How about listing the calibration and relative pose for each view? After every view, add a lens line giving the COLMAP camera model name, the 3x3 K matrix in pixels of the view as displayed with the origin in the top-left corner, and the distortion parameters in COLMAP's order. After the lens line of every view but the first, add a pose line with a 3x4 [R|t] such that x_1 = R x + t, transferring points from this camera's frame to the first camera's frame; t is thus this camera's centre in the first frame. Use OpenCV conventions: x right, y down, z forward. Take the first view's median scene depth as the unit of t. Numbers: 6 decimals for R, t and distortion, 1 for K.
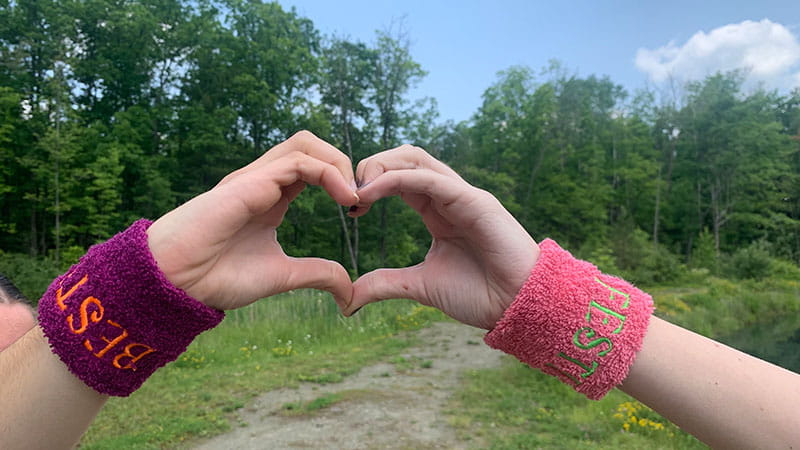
lens RADIAL K [[602.8, 0, 400.0], [0, 602.8, 225.0], [0, 0, 1]] dist [0.008689, -0.003828]
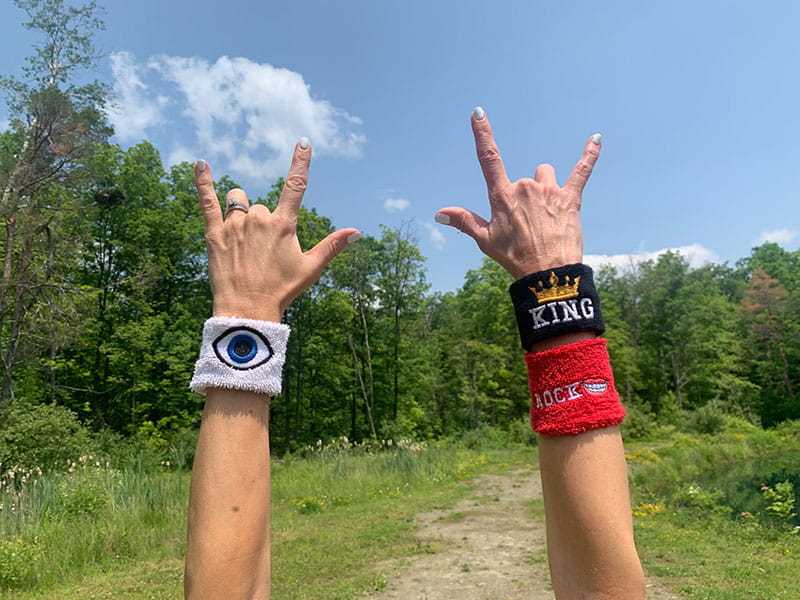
lens RADIAL K [[594.7, 0, 404.3], [0, 594.7, 285.5], [0, 0, 1]] dist [0.007401, 0.001590]
pose [[0.998557, -0.015941, 0.051278, -0.073647], [0.024144, 0.986236, -0.163569, -0.018942], [-0.047964, 0.164571, 0.985198, -0.168344]]
